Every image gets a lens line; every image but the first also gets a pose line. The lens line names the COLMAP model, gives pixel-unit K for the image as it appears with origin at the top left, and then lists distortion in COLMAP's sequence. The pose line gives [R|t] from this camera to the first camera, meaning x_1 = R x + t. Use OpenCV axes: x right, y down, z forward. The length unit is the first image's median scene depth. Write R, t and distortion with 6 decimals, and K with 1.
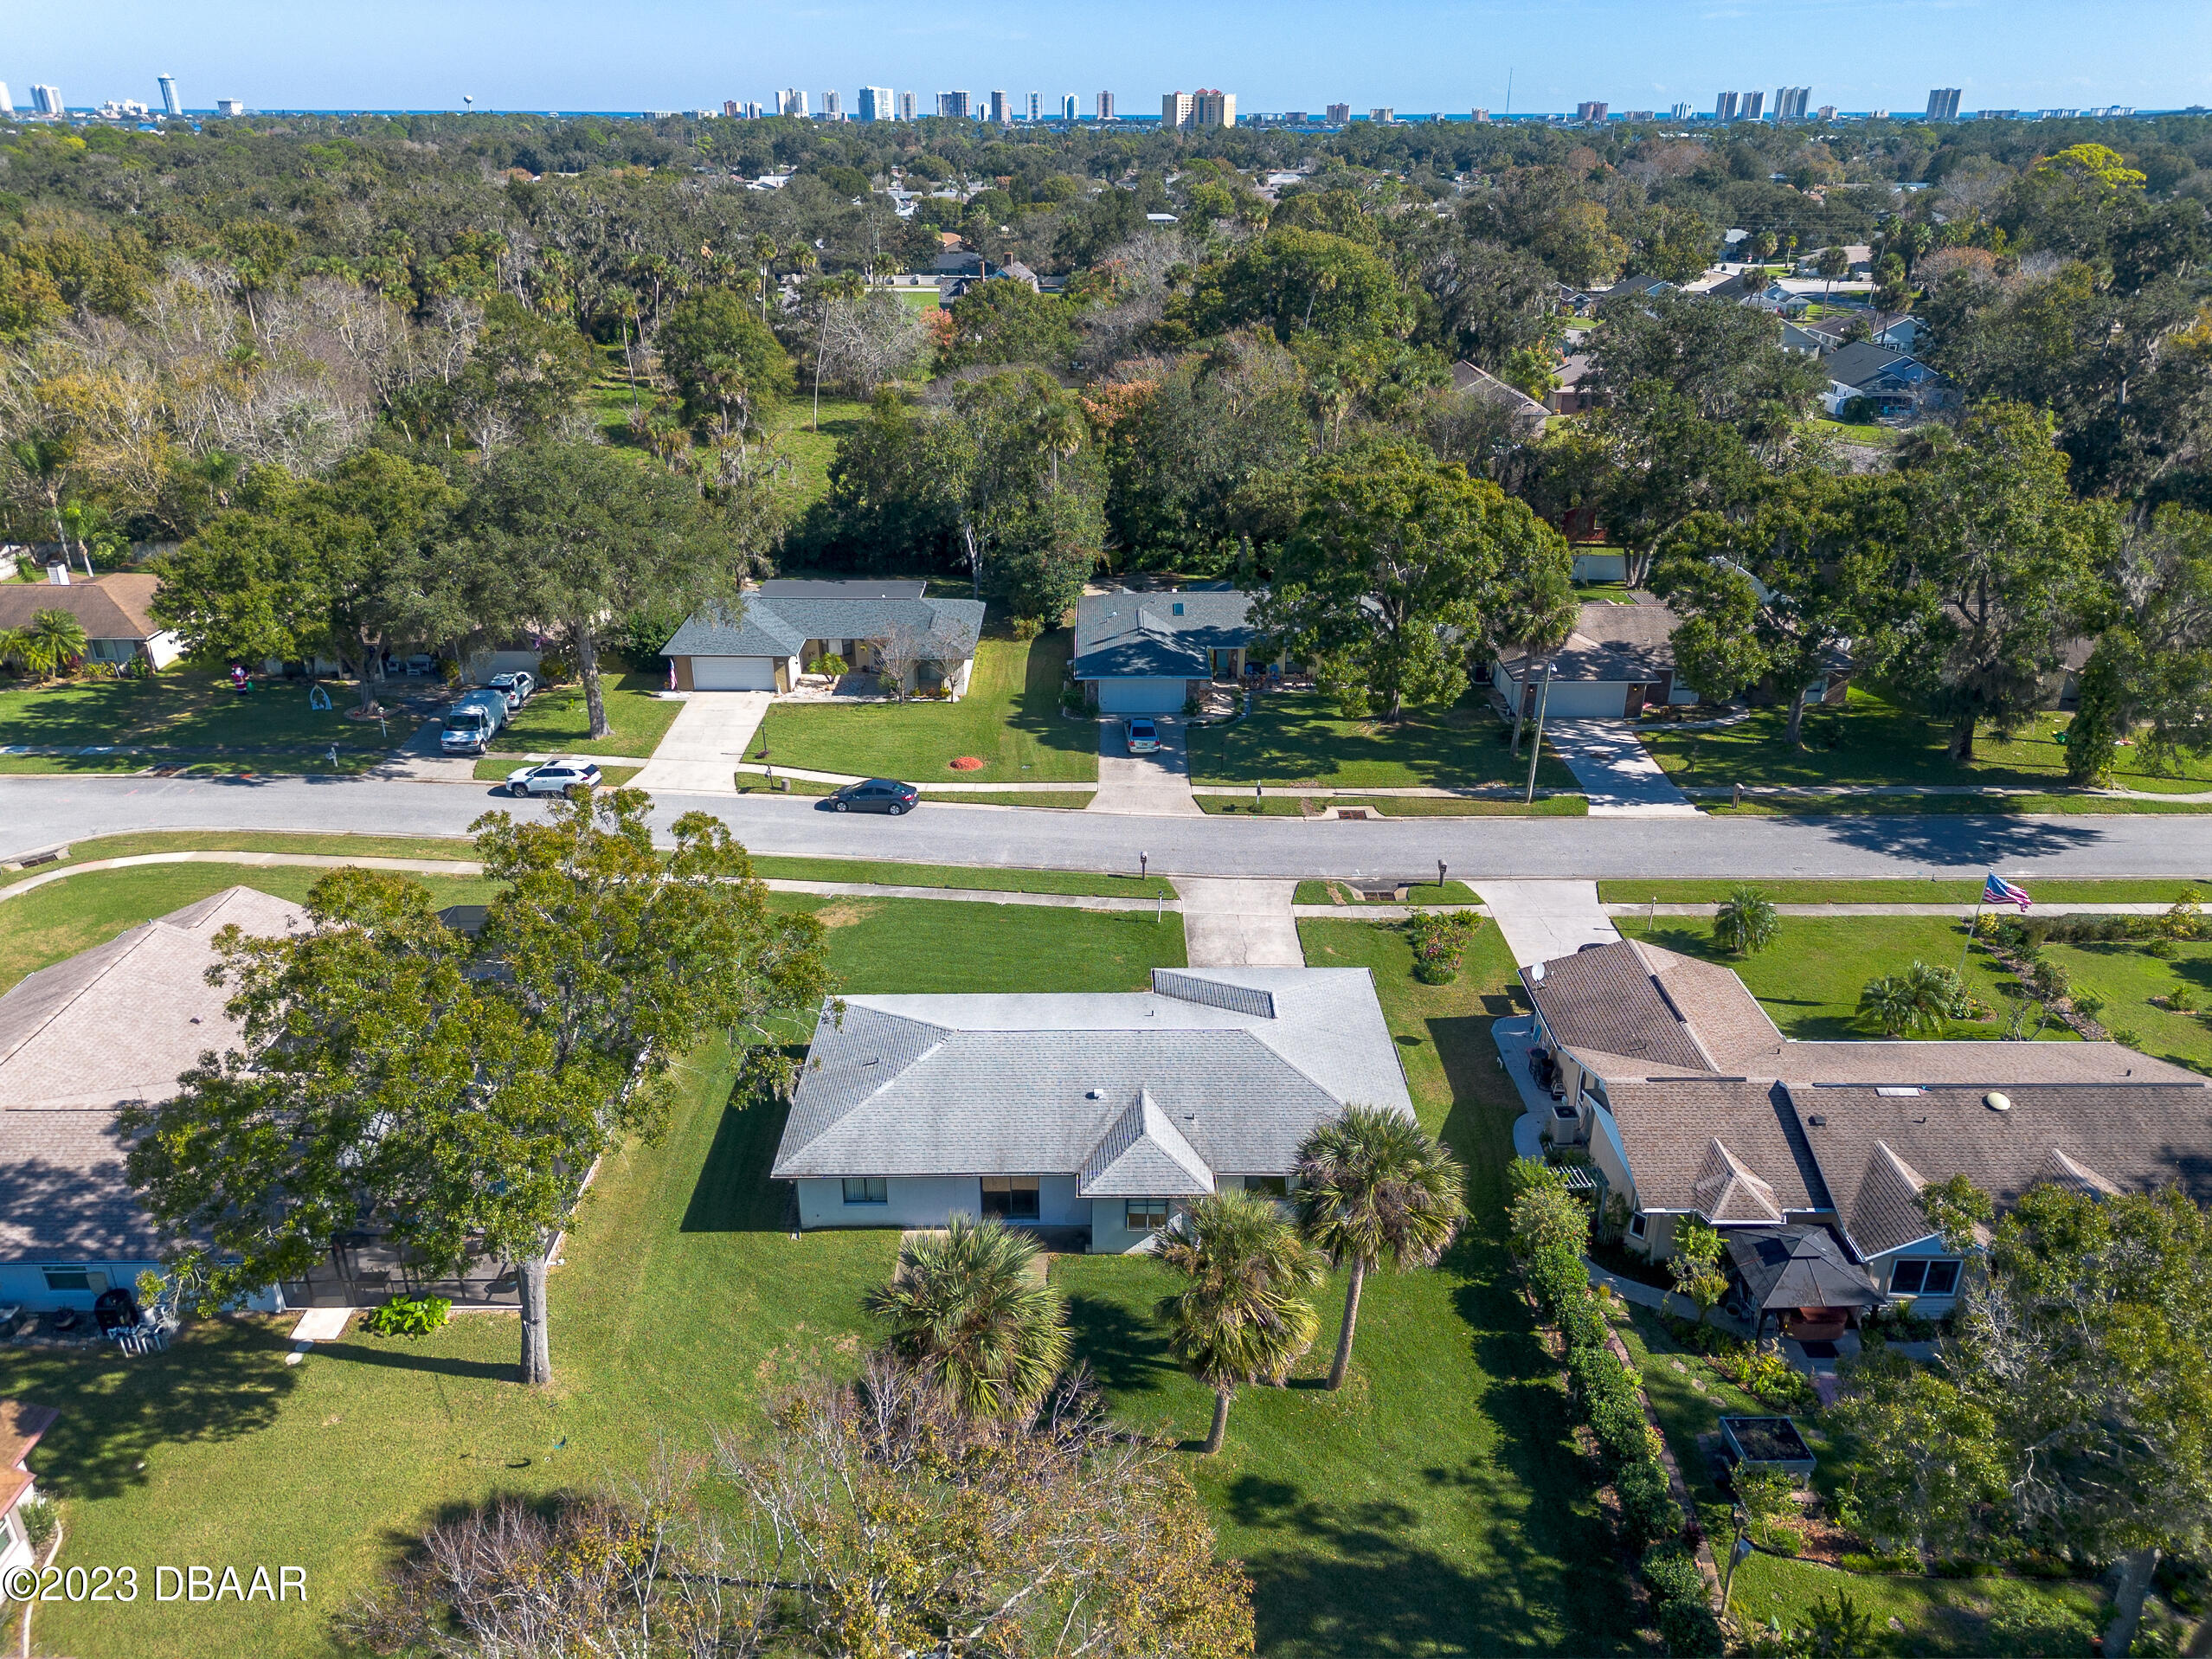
lens RADIAL K [[1547.9, 0, 1107.9], [0, 1547.9, 840.4], [0, 0, 1]] dist [0.090862, -0.088872]
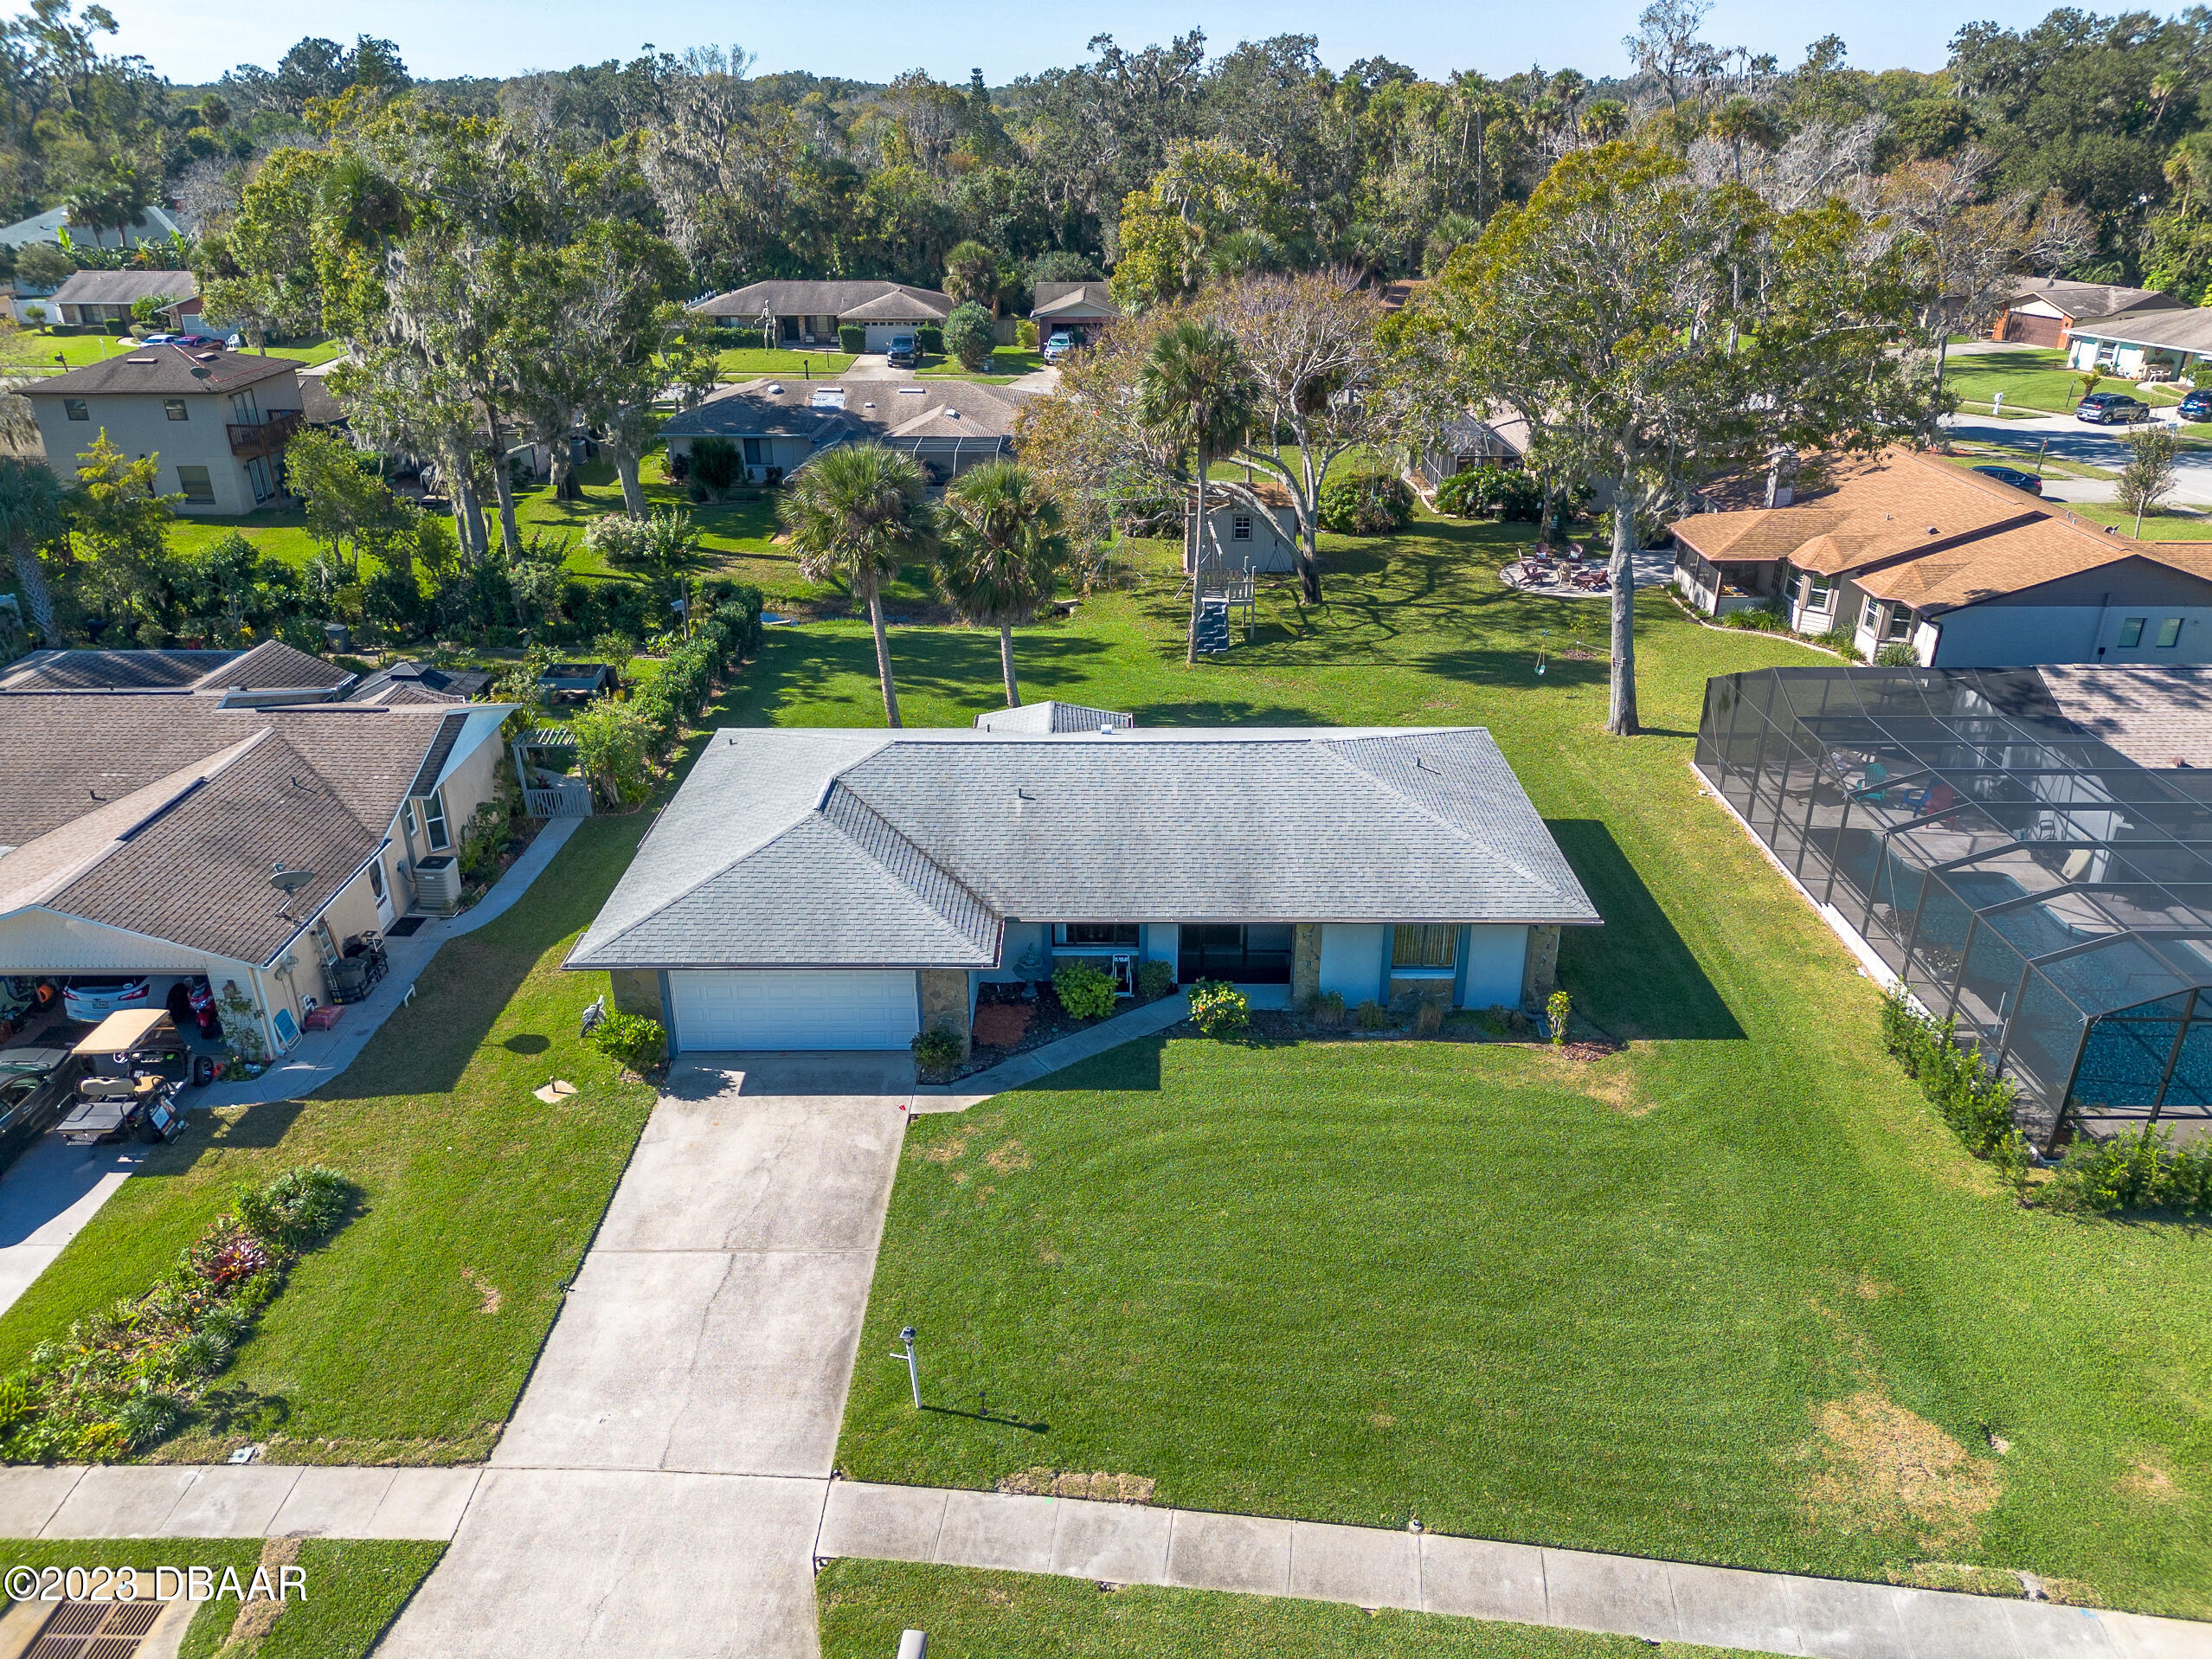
lens RADIAL K [[1560.2, 0, 1106.0], [0, 1560.2, 829.5], [0, 0, 1]] dist [0.068238, -0.064531]
pose [[-0.999920, -0.004350, 0.011886, -0.009517], [0.006294, 0.643880, 0.765101, -0.246790], [-0.010981, 0.765115, -0.643801, 0.956638]]
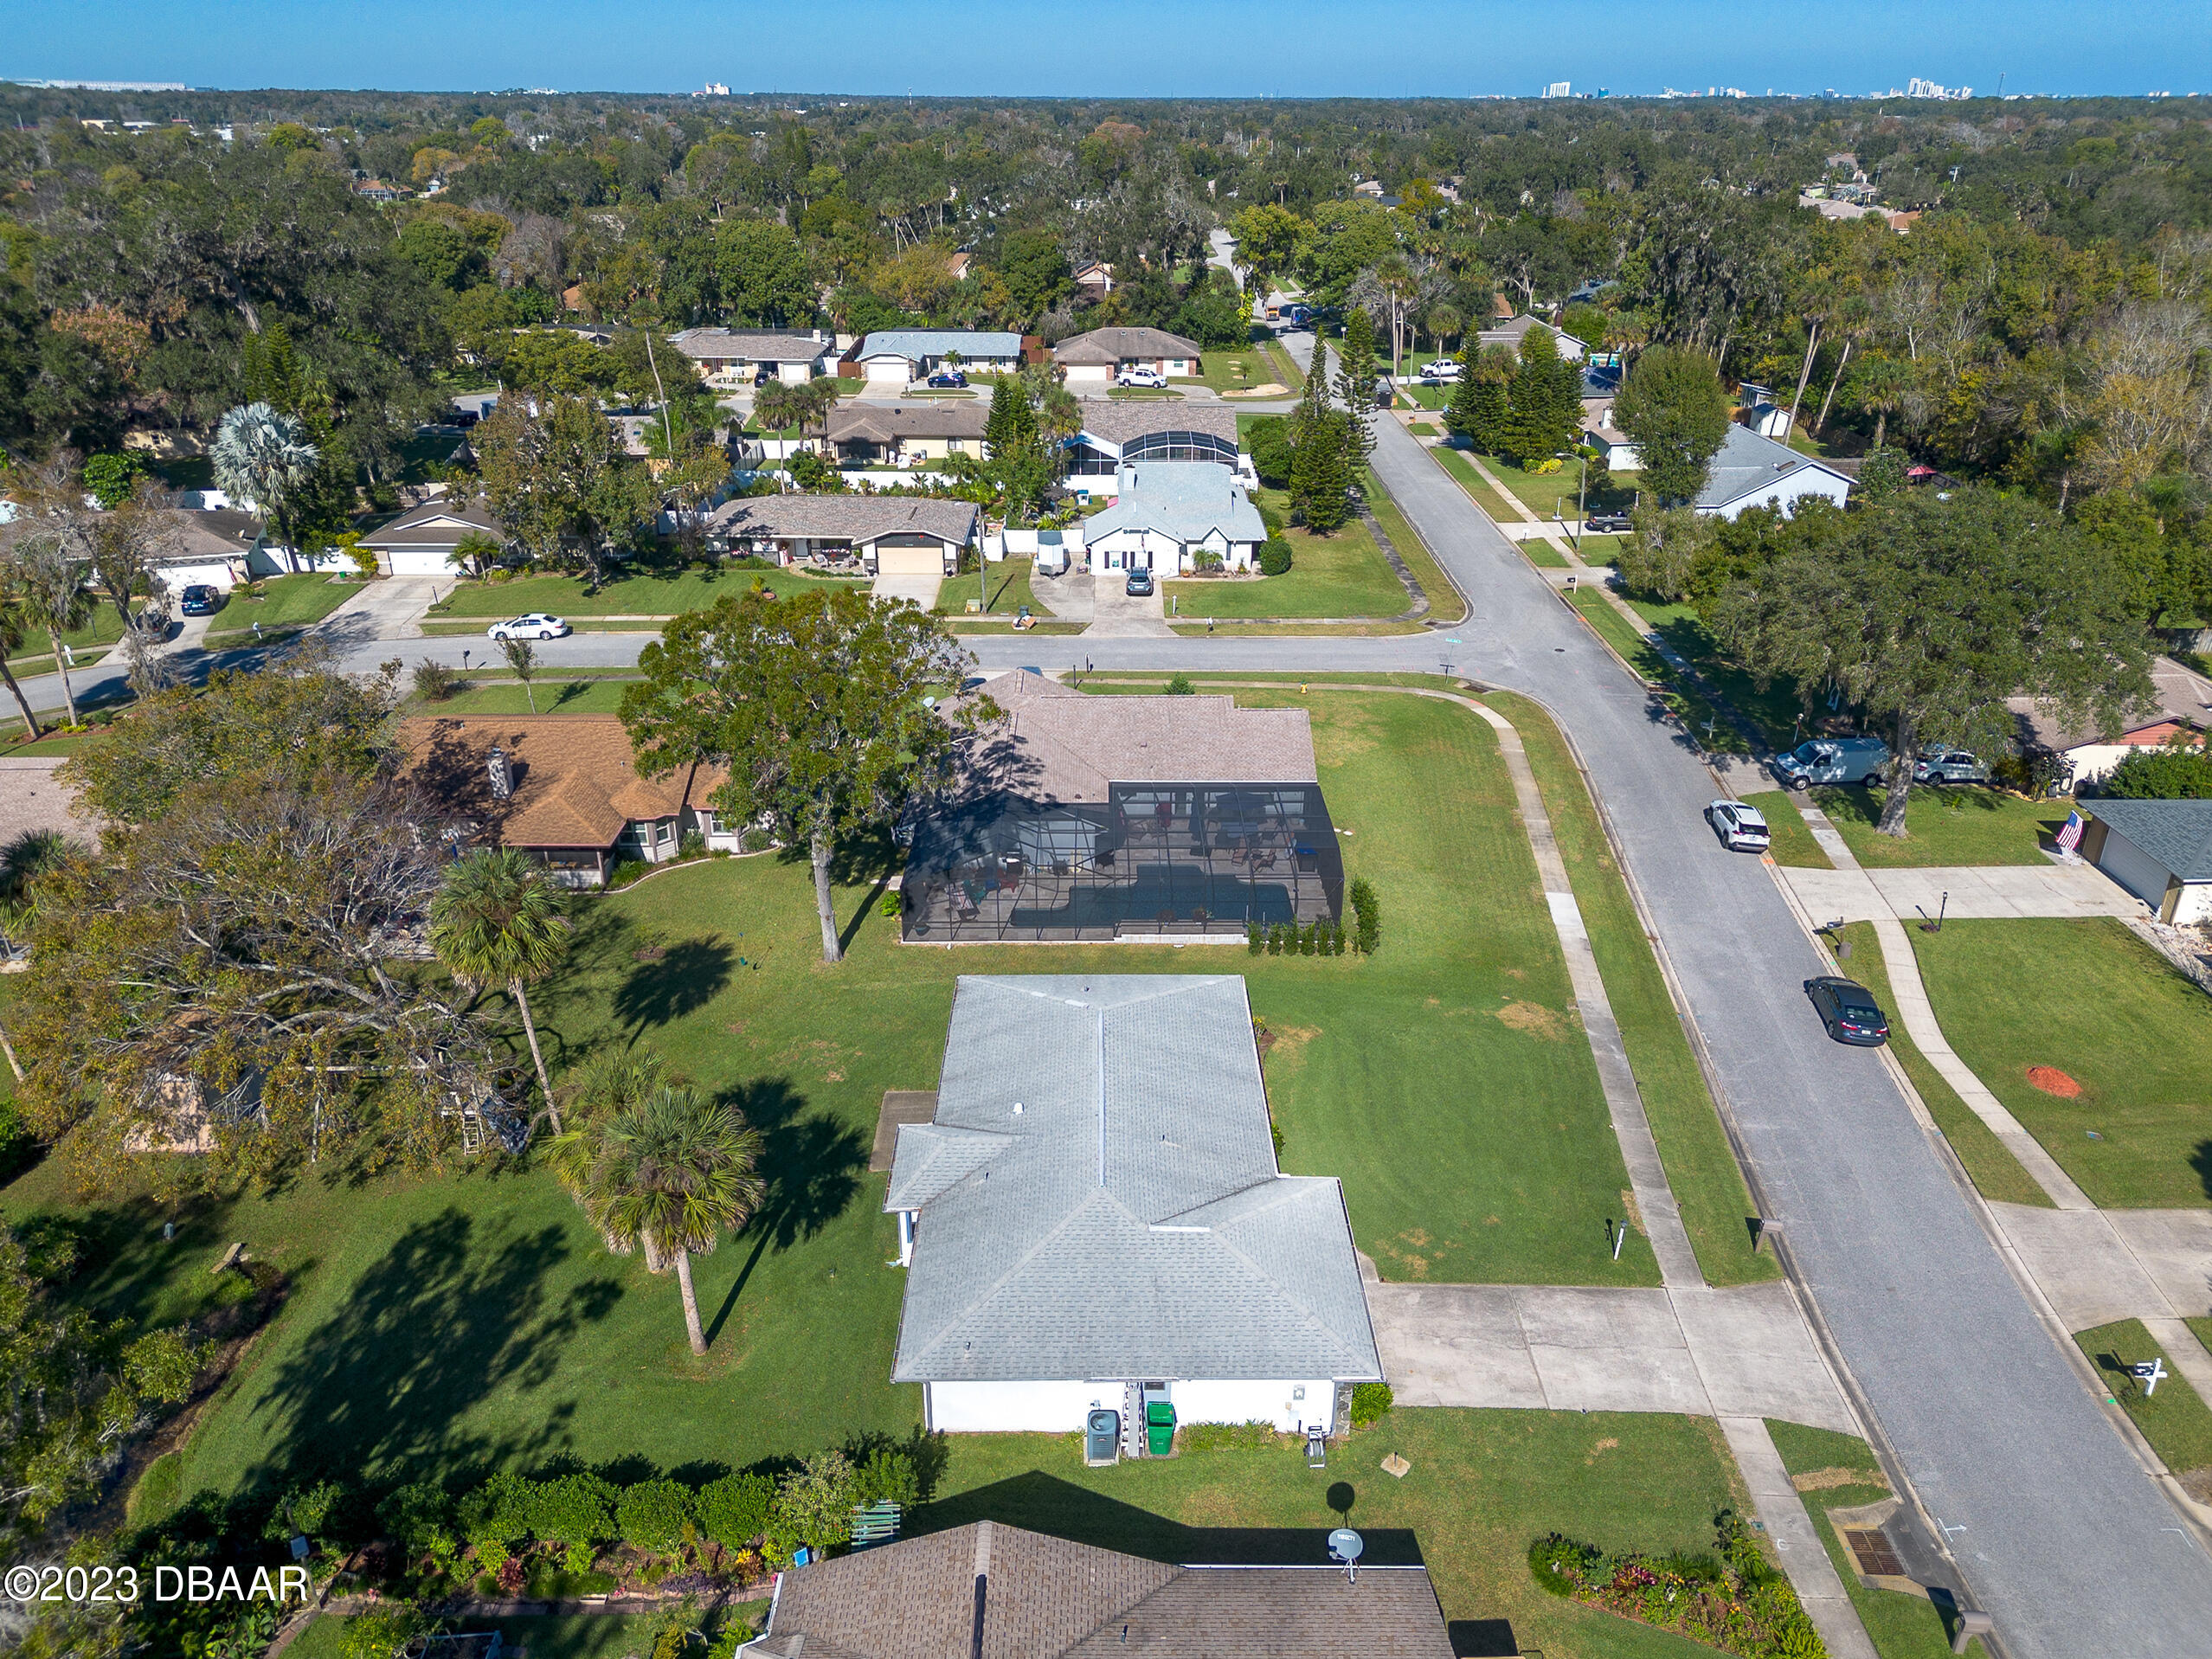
lens RADIAL K [[1547.9, 0, 1107.9], [0, 1547.9, 840.4], [0, 0, 1]] dist [0.090862, -0.088872]
pose [[-0.000946, 0.427443, -0.904042, 0.505314], [-0.424250, 0.818479, 0.387432, -0.237516], [0.905544, 0.383907, 0.180568, 0.503688]]
